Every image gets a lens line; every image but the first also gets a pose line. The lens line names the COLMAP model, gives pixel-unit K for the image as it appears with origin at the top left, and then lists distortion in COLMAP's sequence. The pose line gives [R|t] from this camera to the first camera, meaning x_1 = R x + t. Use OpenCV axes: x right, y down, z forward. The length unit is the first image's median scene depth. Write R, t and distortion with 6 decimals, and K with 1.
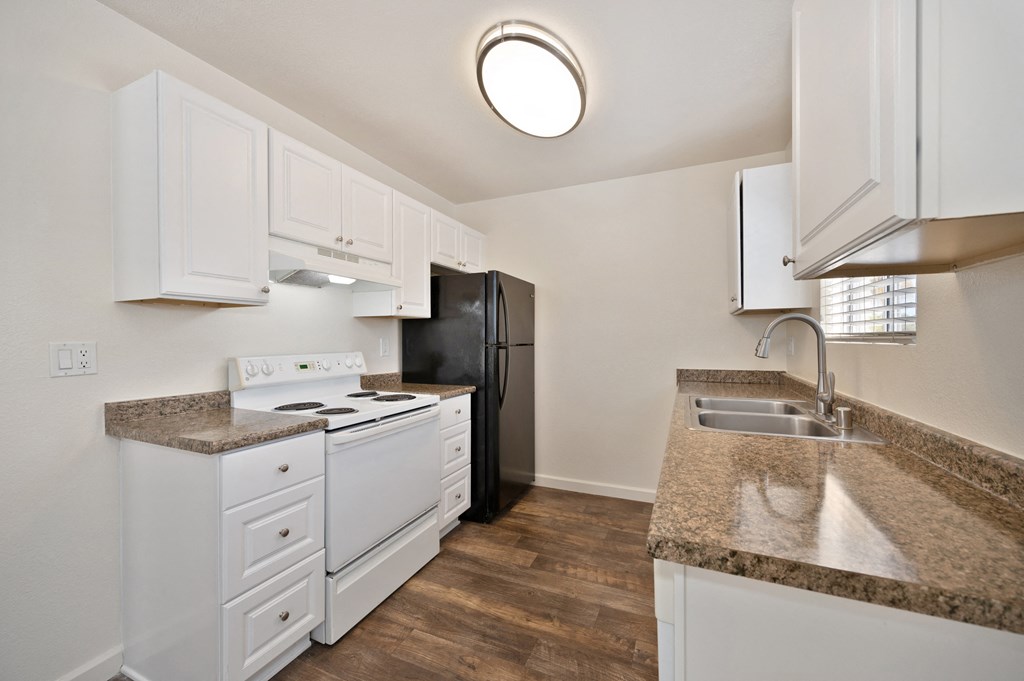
lens RADIAL K [[401.6, 0, 512.0], [0, 401.6, 340.5], [0, 0, 1]] dist [-0.001099, -0.000290]
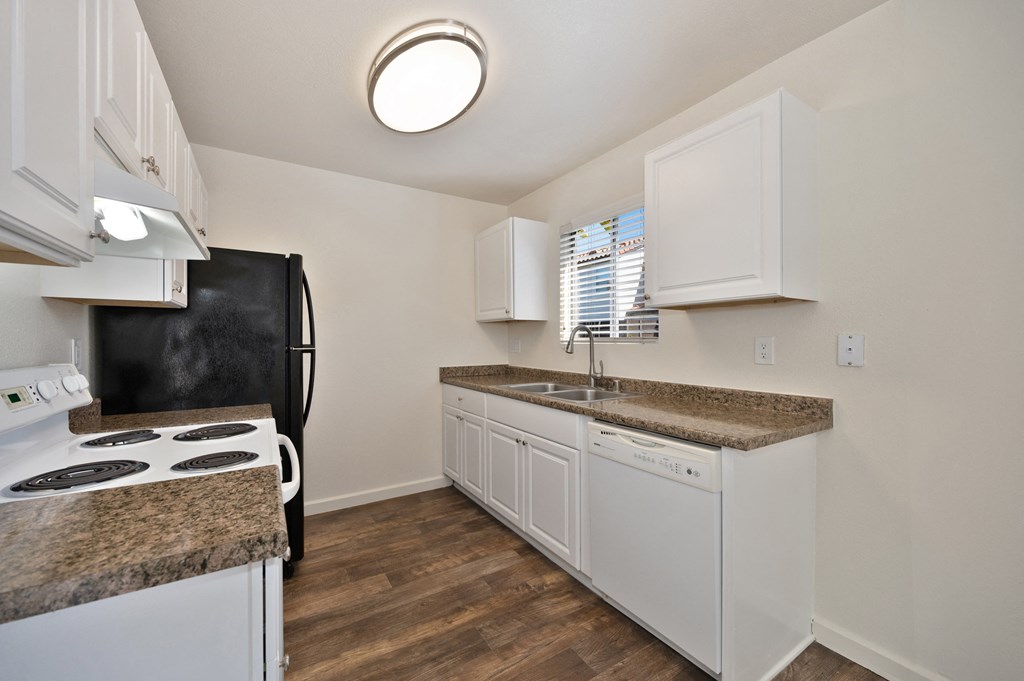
lens RADIAL K [[401.6, 0, 512.0], [0, 401.6, 340.5], [0, 0, 1]] dist [-0.001099, -0.000290]
pose [[0.561911, 0.003443, 0.827190, -0.575252], [0.003517, 0.999972, -0.006551, 0.003043], [-0.827190, 0.006590, 0.561883, 0.252707]]
